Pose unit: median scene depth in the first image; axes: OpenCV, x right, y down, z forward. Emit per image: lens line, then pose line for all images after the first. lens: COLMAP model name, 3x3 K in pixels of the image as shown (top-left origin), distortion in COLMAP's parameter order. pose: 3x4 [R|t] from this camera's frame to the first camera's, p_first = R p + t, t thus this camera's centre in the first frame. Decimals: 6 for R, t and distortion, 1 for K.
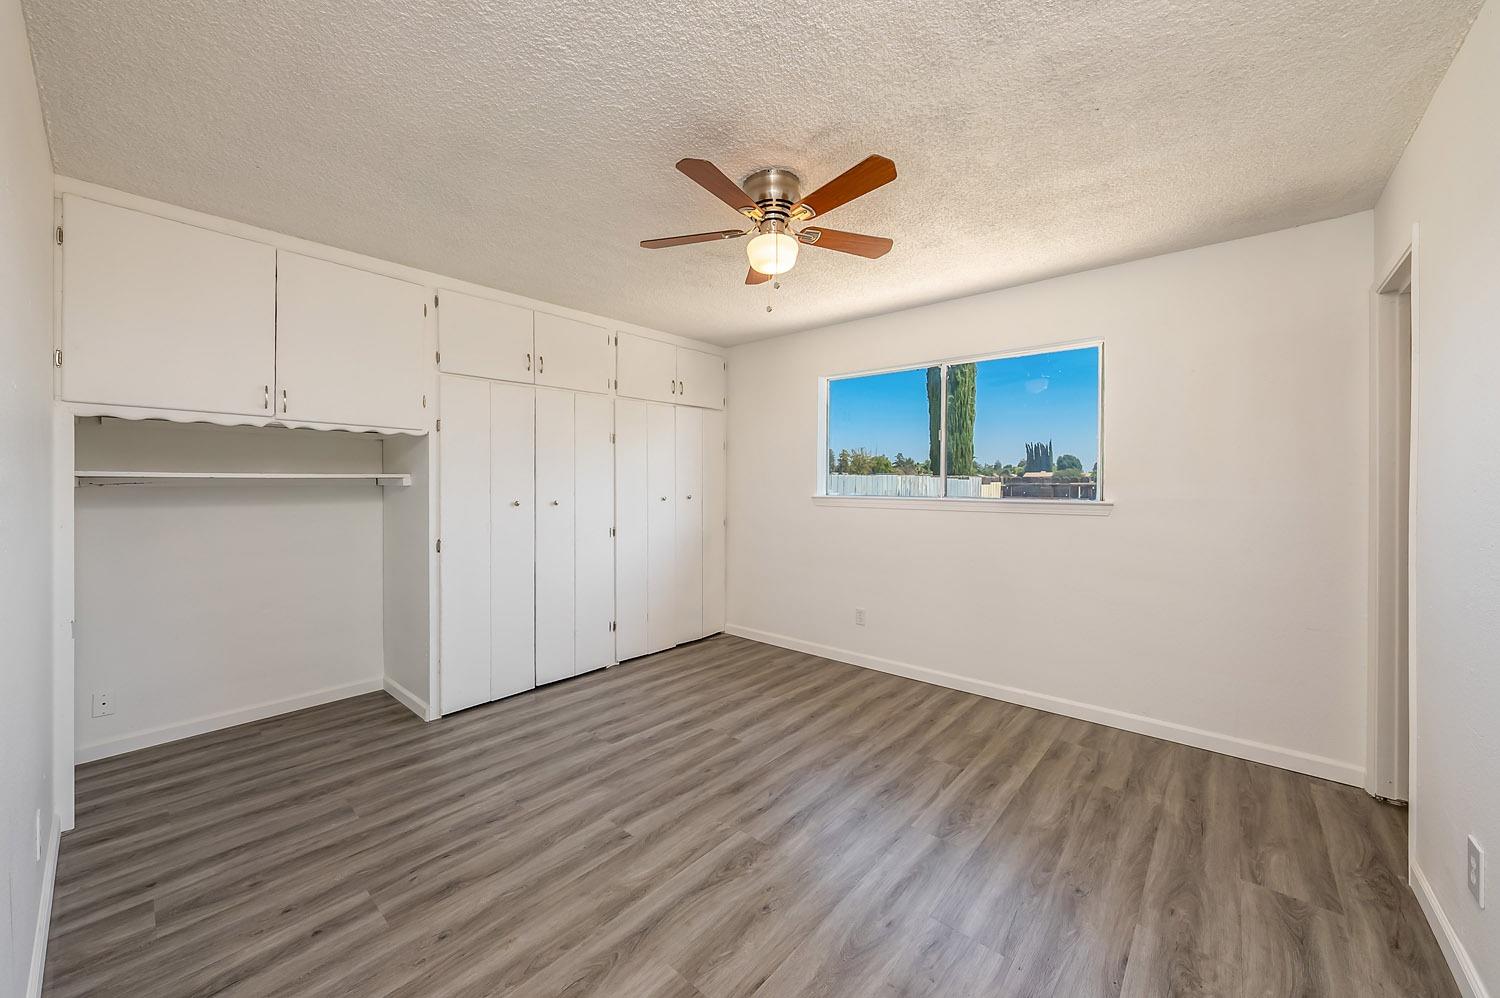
lens RADIAL K [[553.9, 0, 745.8], [0, 553.9, 486.9], [0, 0, 1]] dist [0.000238, 0.000143]
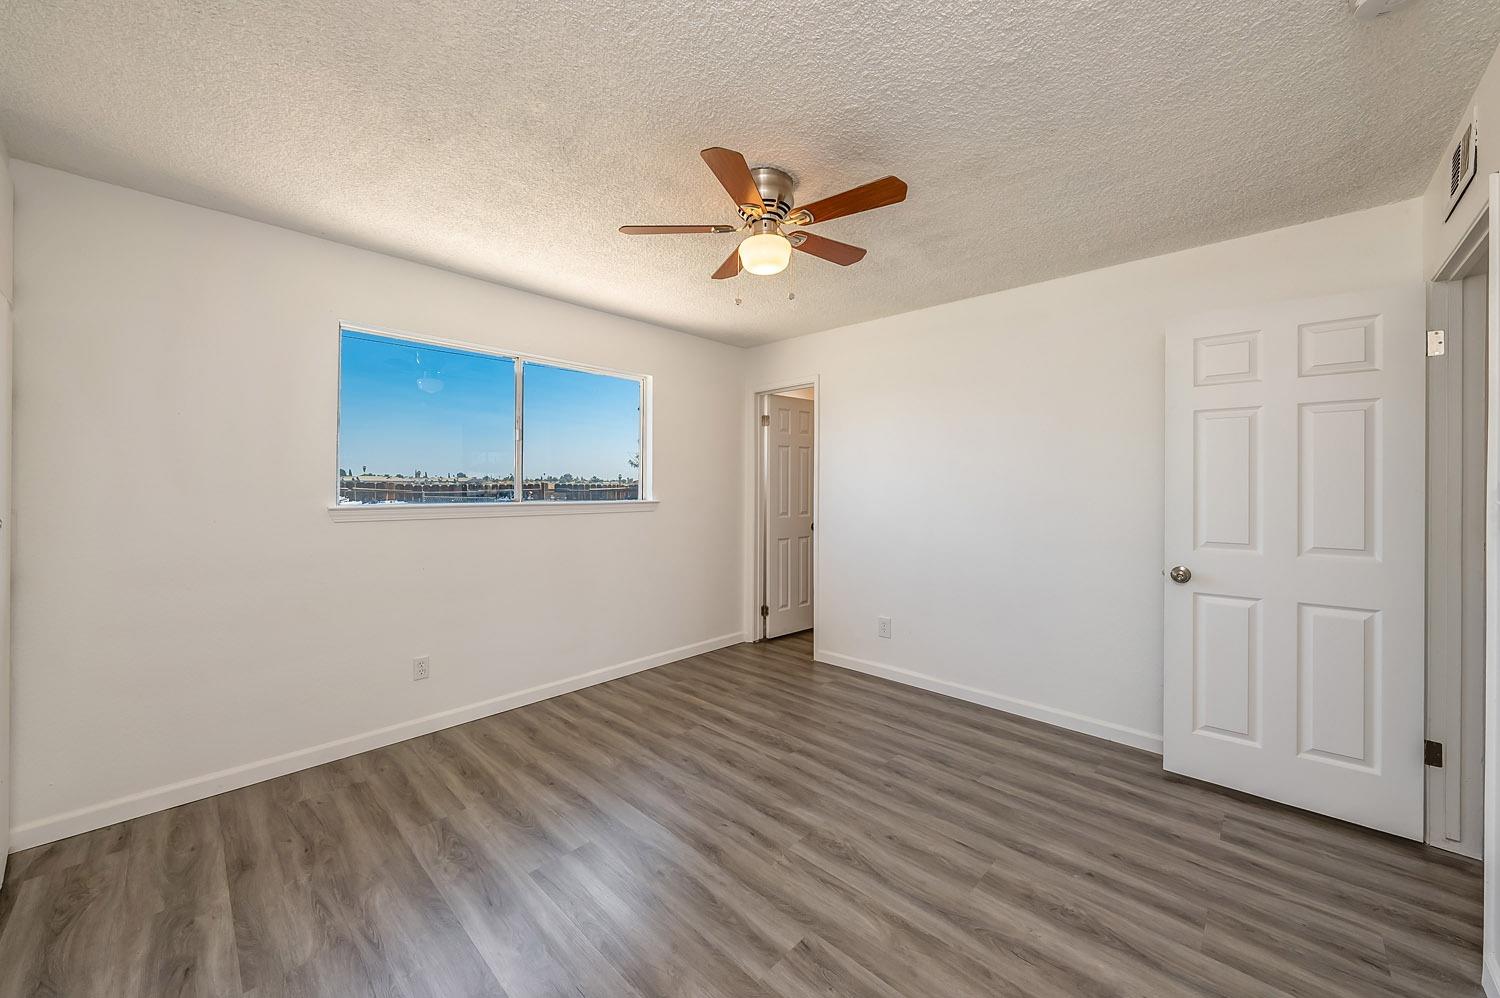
lens RADIAL K [[553.9, 0, 745.8], [0, 553.9, 486.9], [0, 0, 1]] dist [0.000238, 0.000143]
pose [[0.052061, -0.001039, 0.998643, -0.700074], [0.005236, 0.999986, 0.000768, -0.005884], [-0.998630, 0.005189, 0.052066, 0.733847]]
